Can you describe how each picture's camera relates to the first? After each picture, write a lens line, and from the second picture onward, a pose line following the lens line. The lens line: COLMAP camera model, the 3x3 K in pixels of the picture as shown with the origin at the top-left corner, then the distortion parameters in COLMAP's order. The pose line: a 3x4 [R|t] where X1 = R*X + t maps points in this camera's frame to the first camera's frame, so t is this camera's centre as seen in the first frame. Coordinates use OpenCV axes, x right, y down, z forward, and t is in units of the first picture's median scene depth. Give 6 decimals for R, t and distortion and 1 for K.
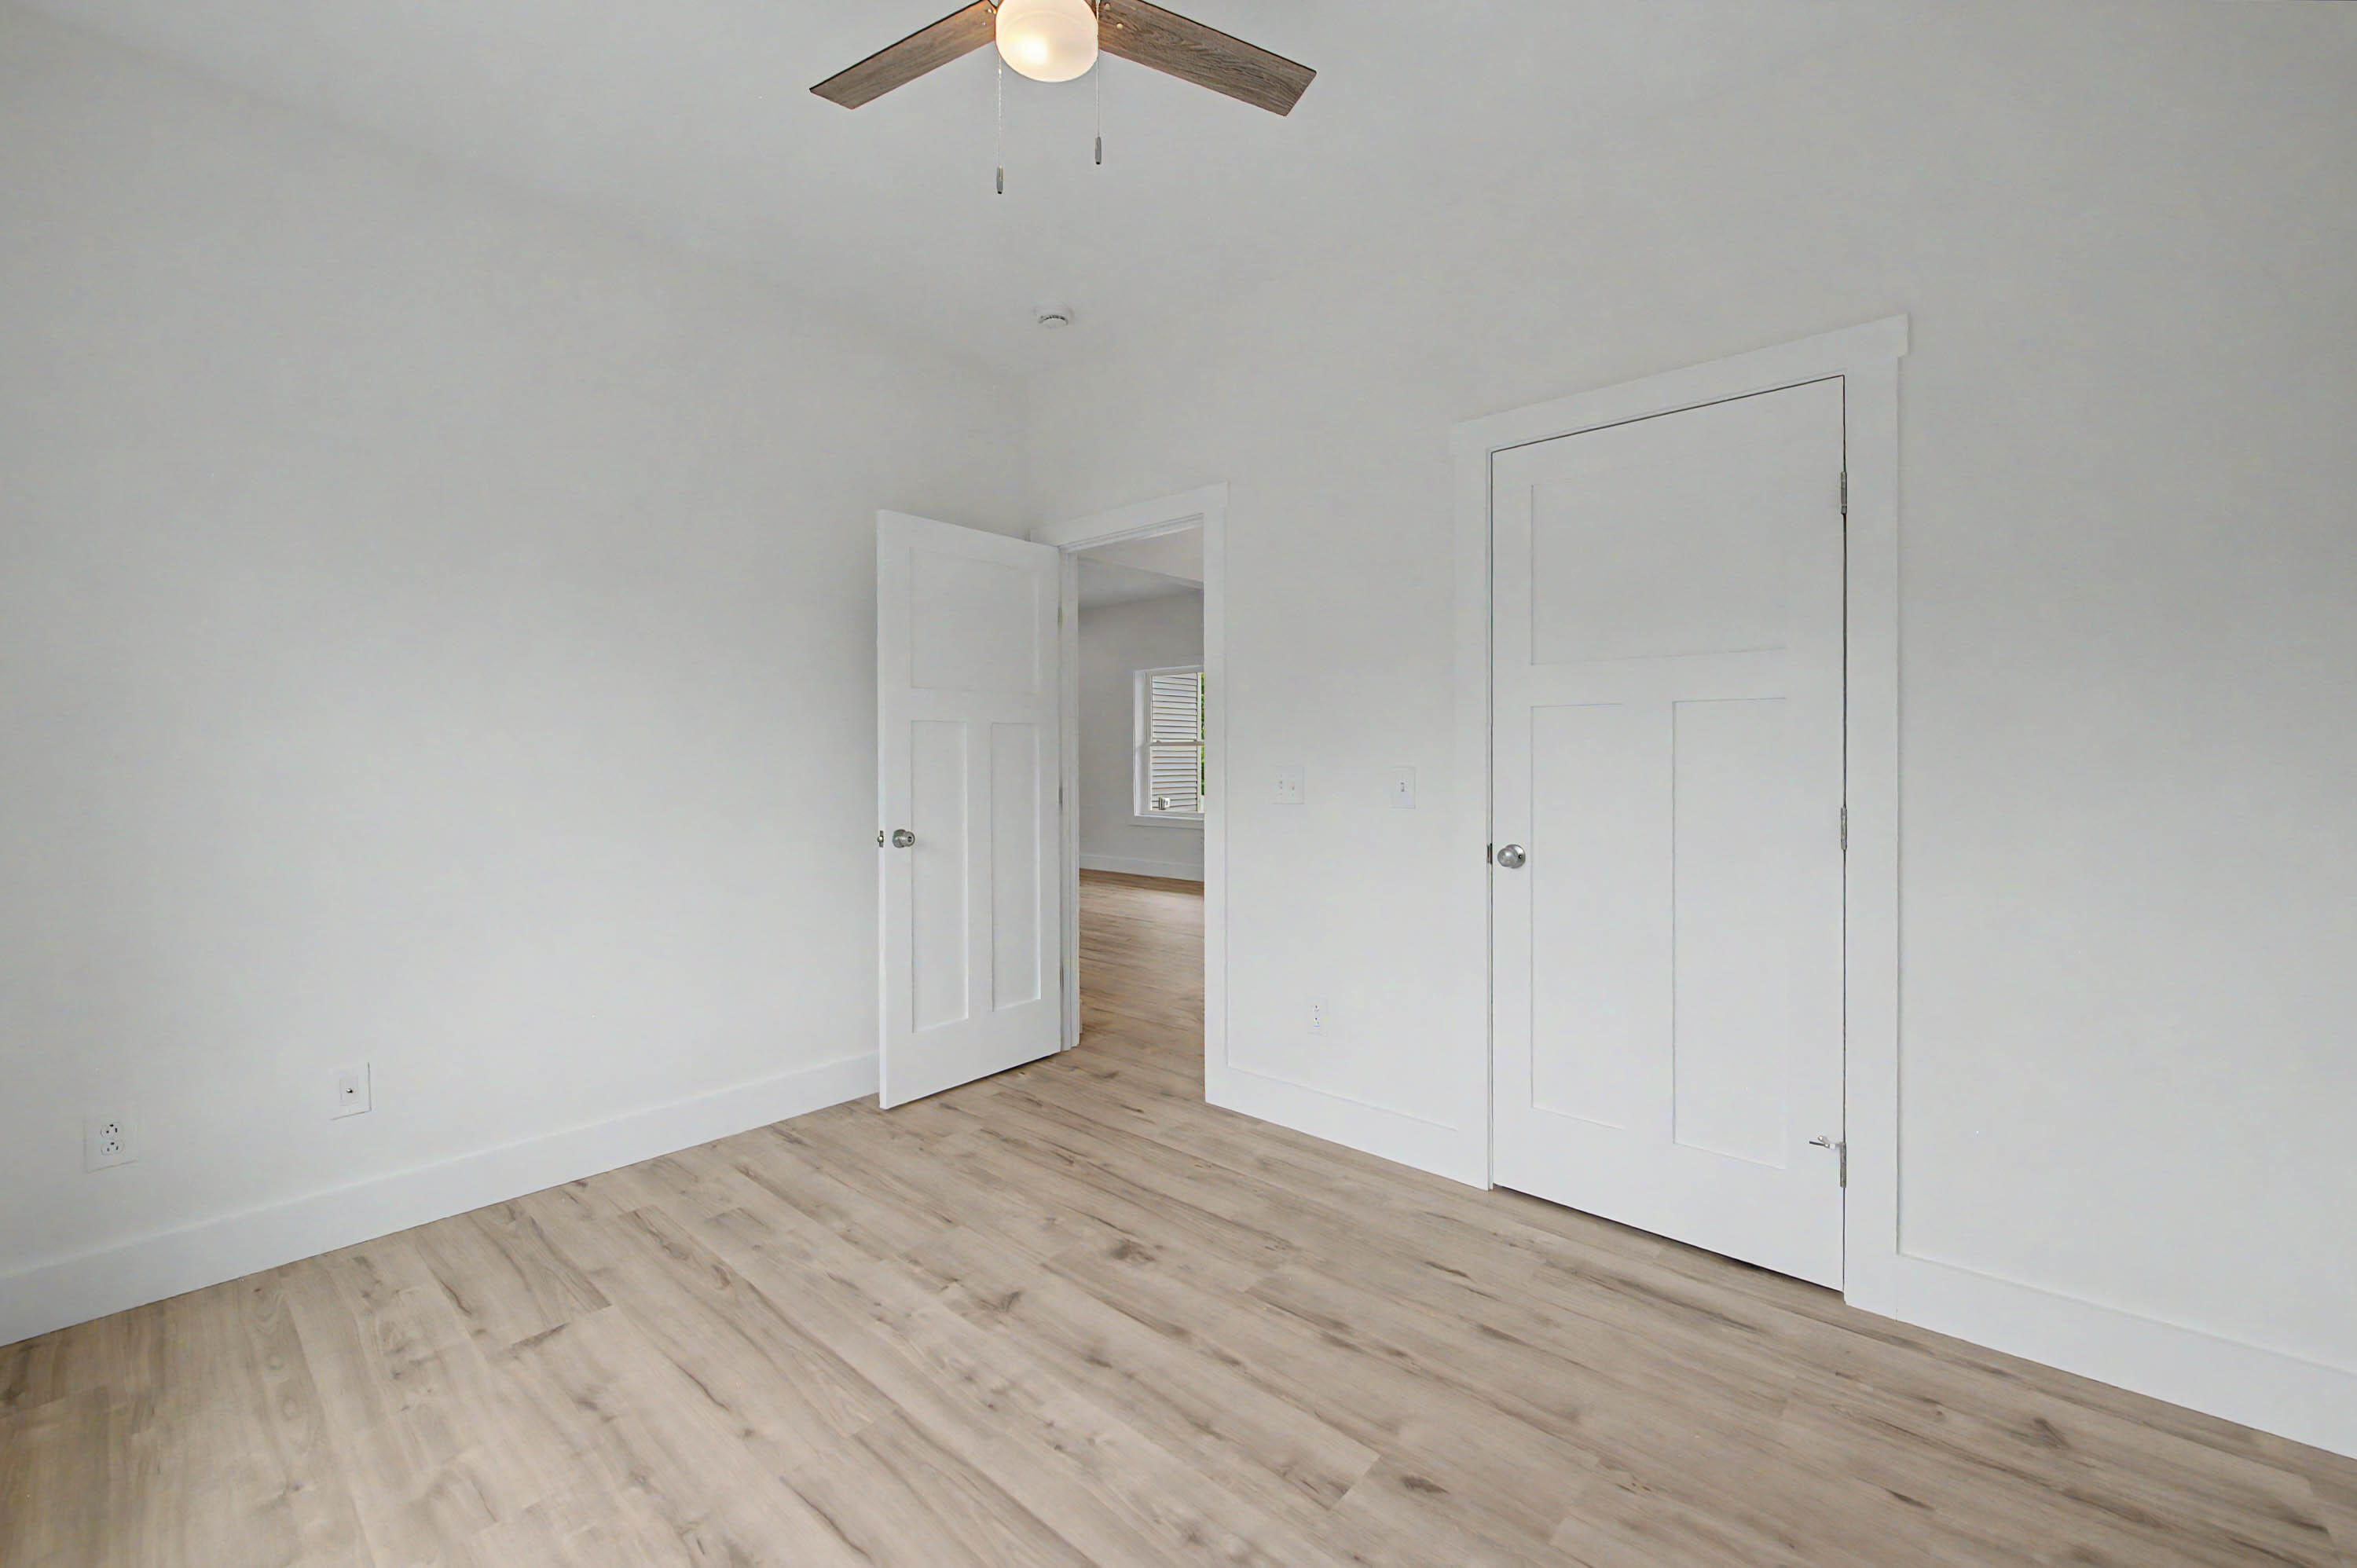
lens RADIAL K [[946.9, 0, 1181.5], [0, 946.9, 786.5], [0, 0, 1]] dist [-0.000393, -0.001653]
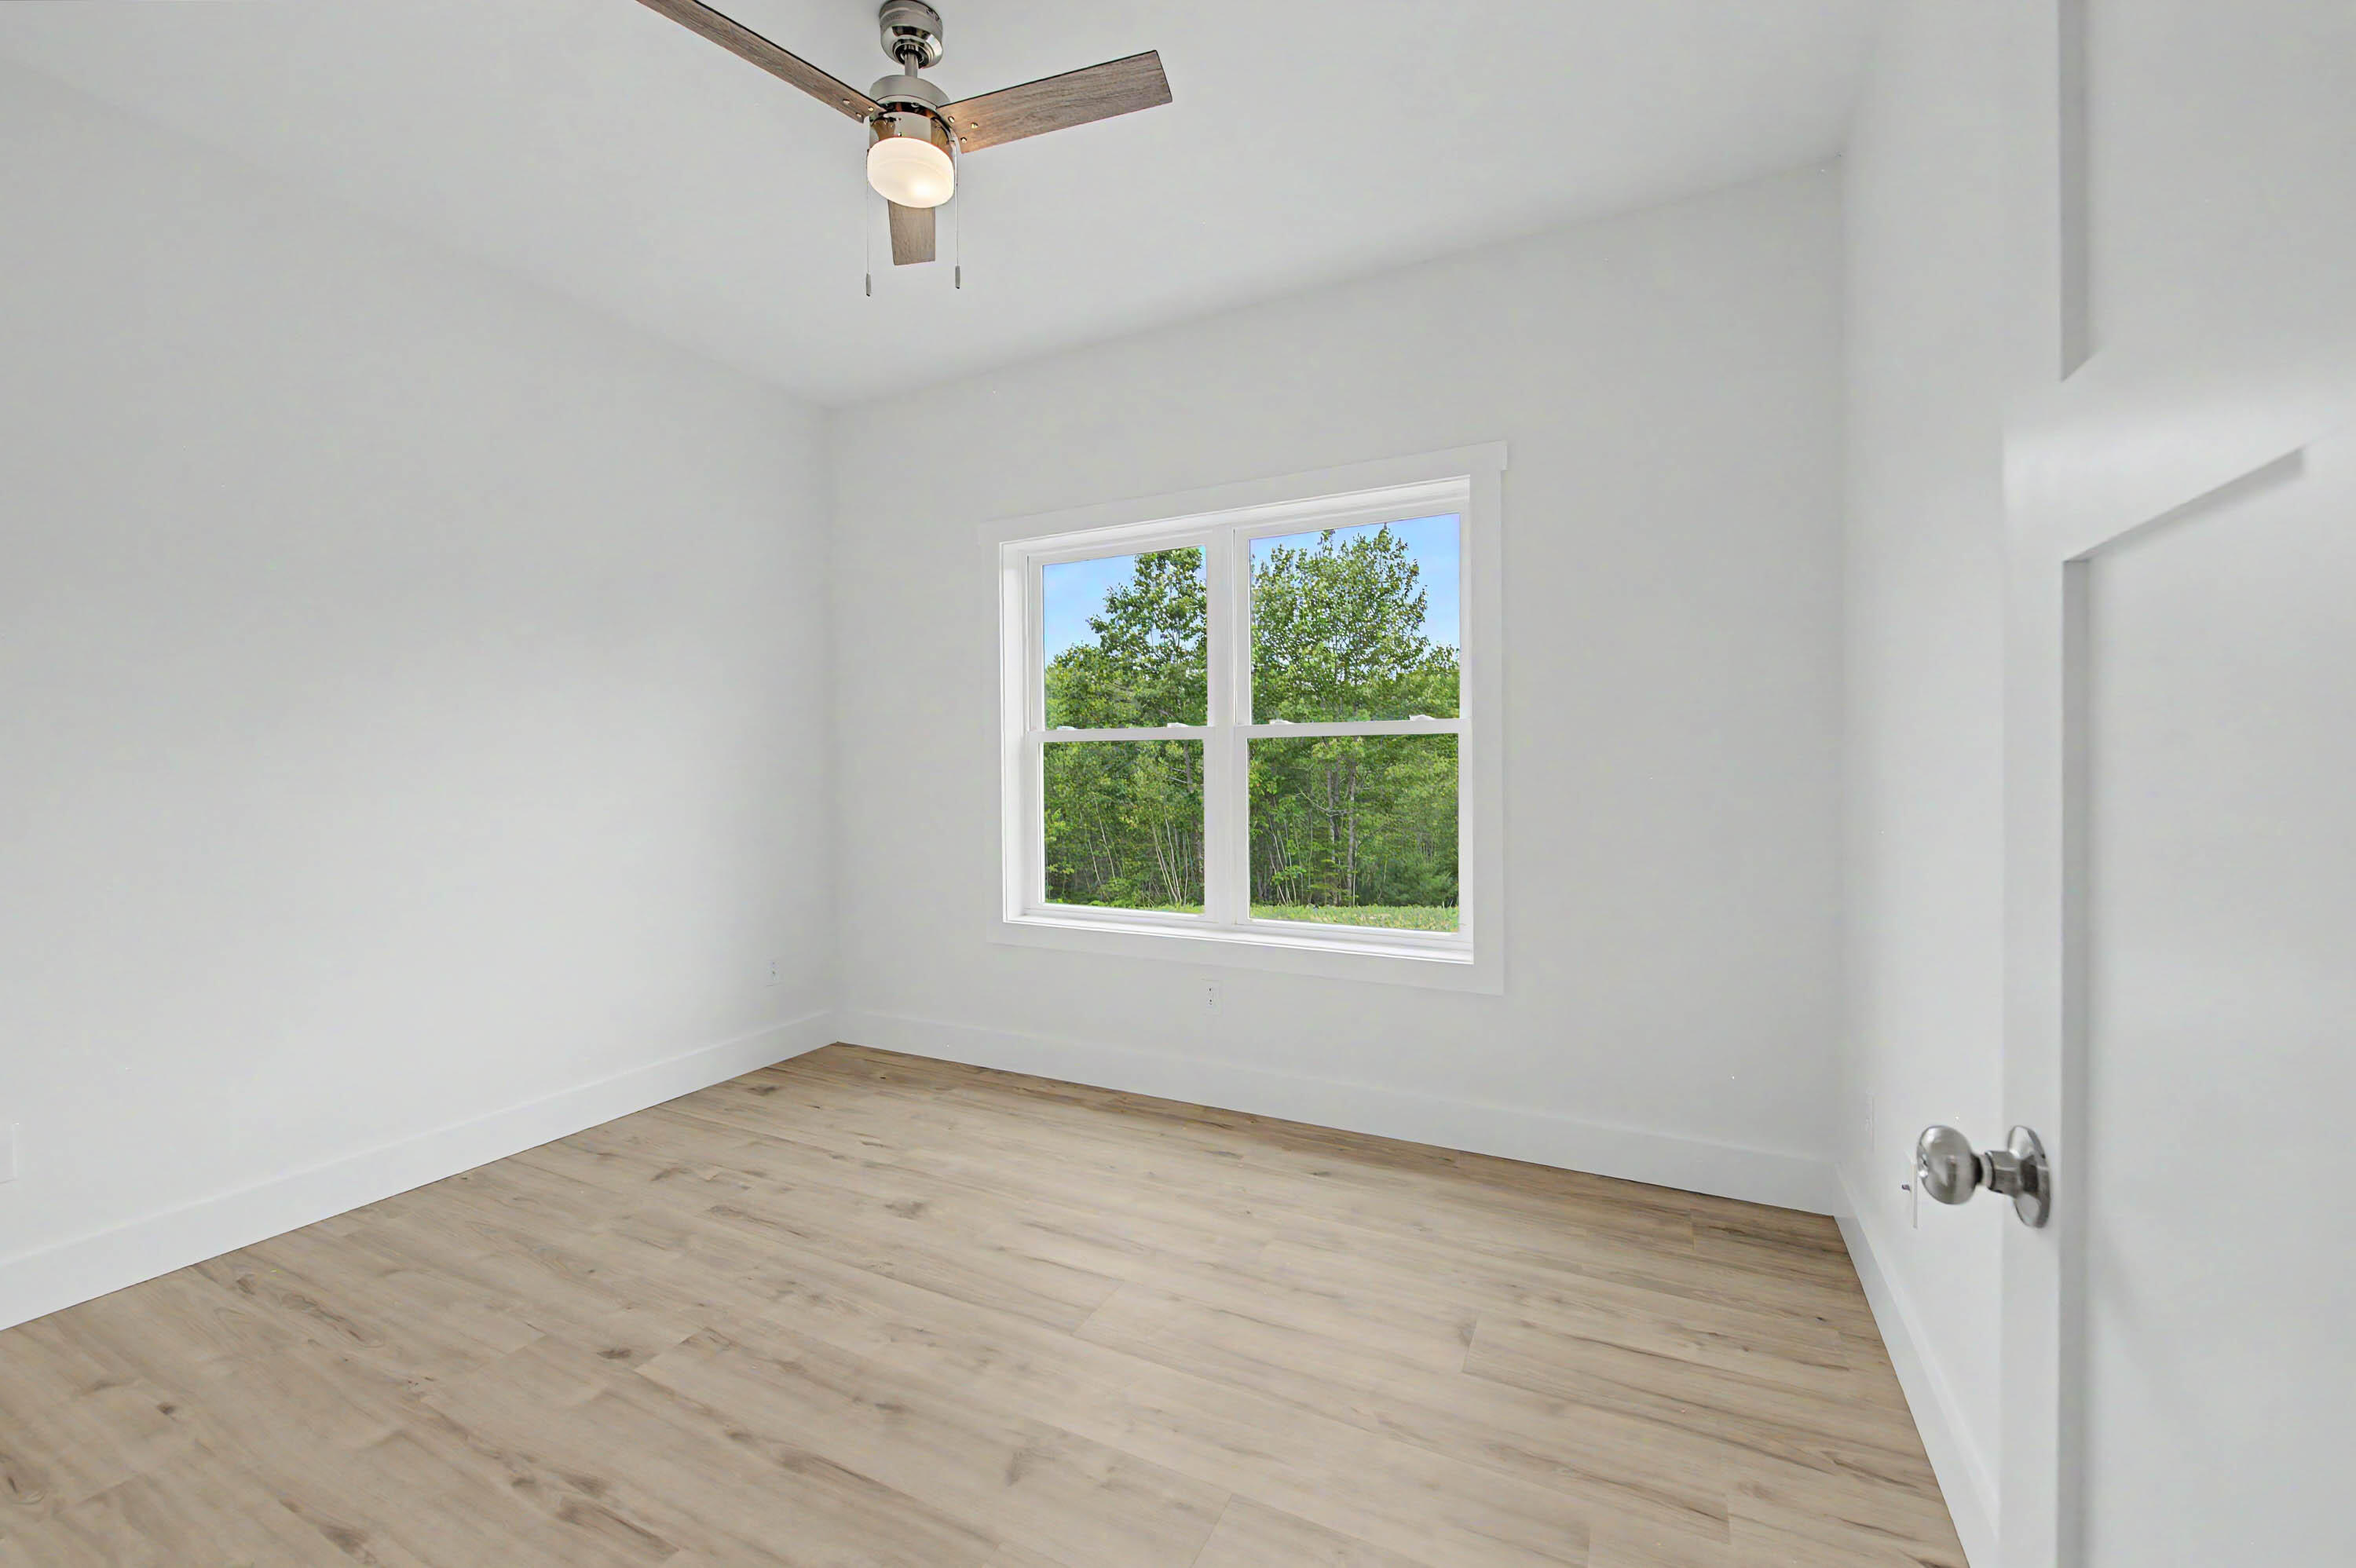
lens RADIAL K [[946.4, 0, 1172.7], [0, 946.4, 780.3], [0, 0, 1]] dist [-0.000393, -0.001653]
pose [[-0.969762, 0.017237, -0.243443, -0.144607], [0.005256, 0.998746, 0.049778, -0.065332], [0.243996, 0.046993, -0.968637, 2.011380]]
